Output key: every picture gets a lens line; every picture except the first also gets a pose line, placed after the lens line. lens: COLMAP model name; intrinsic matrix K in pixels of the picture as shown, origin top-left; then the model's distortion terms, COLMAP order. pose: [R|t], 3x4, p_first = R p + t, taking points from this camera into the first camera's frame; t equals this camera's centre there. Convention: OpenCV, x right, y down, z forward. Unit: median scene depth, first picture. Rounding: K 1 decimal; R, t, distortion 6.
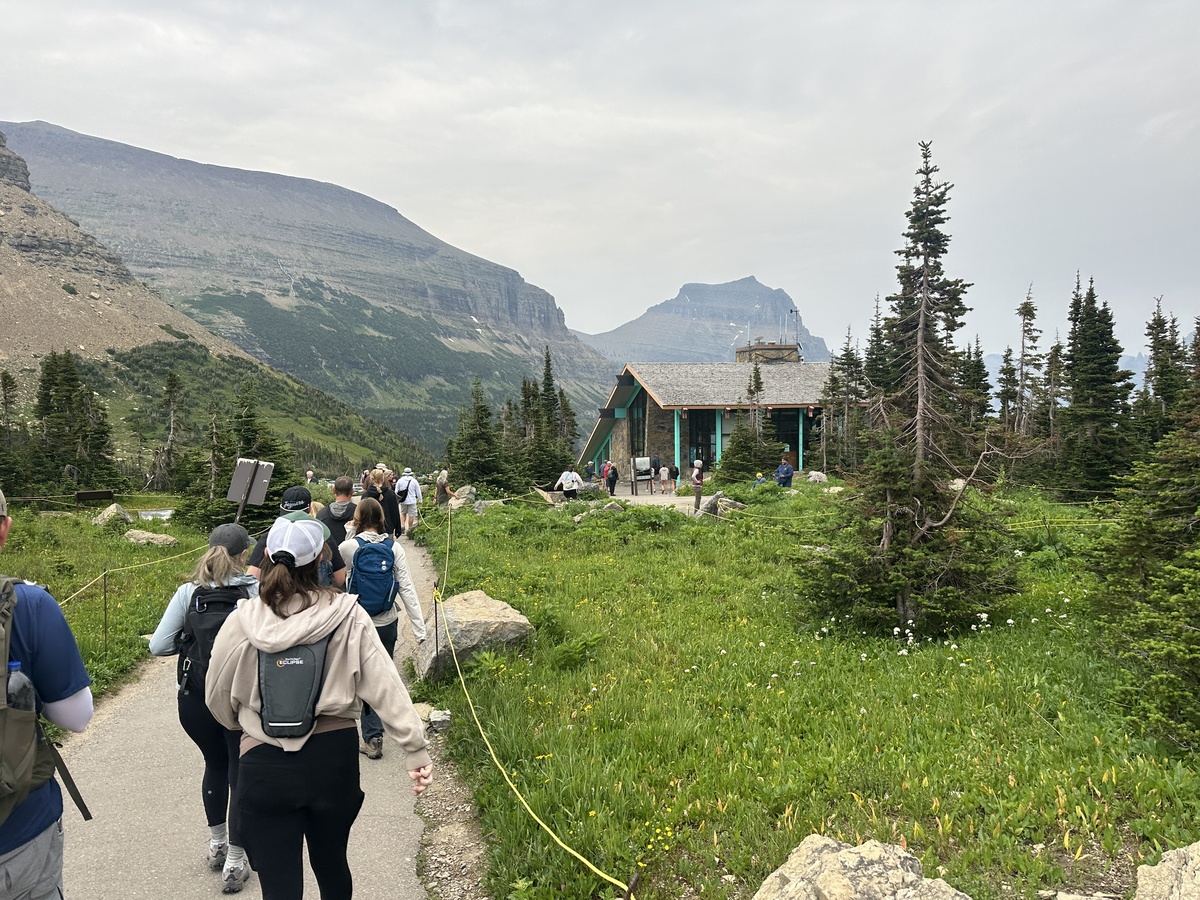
lens RADIAL K [[822.6, 0, 600.0], [0, 822.6, 450.0], [0, 0, 1]] dist [0.001147, -0.001132]
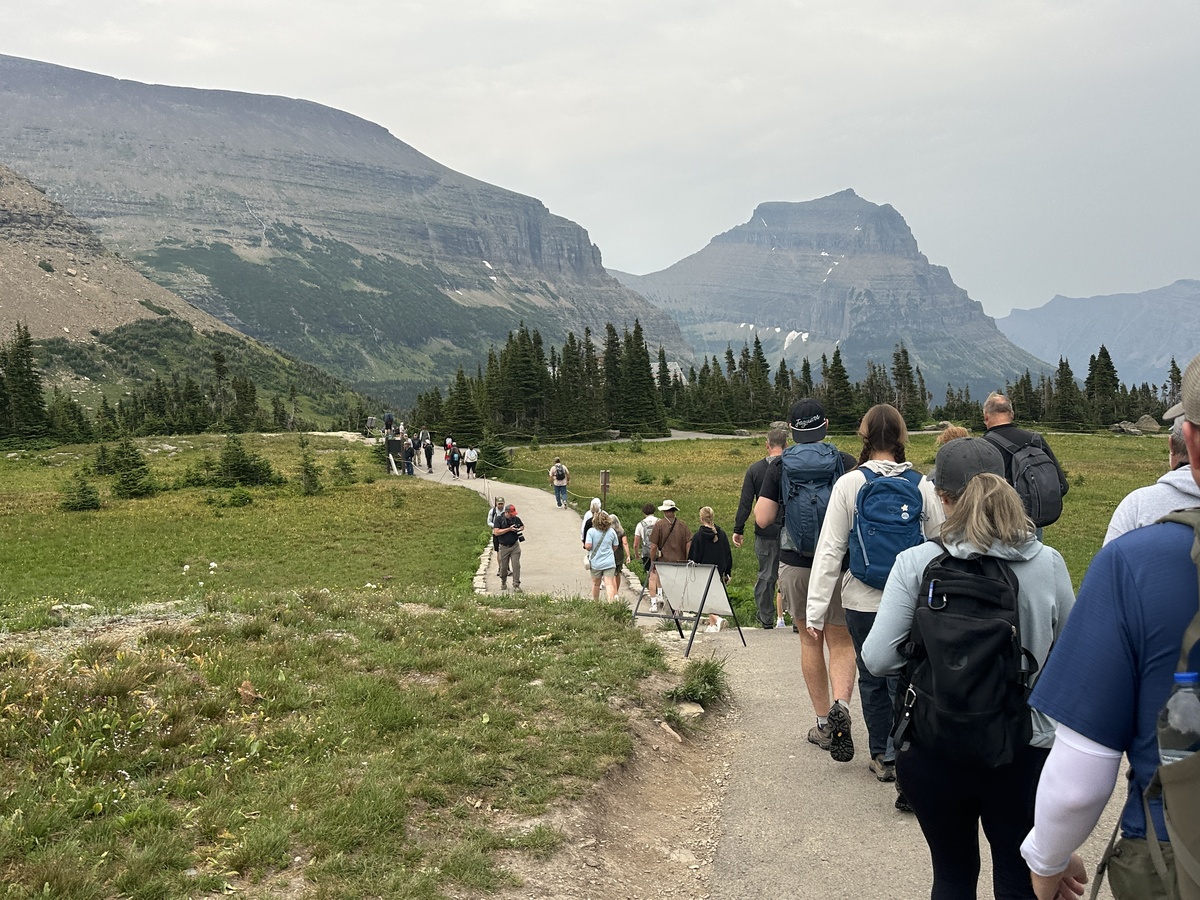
lens RADIAL K [[1263.1, 0, 600.0], [0, 1263.1, 450.0], [0, 0, 1]] dist [0.005995, 0.030235]
pose [[0.996160, -0.028323, -0.082840, 0.054817], [0.029764, 0.999426, 0.016209, 0.004411], [0.082333, -0.018613, 0.996431, -0.224885]]
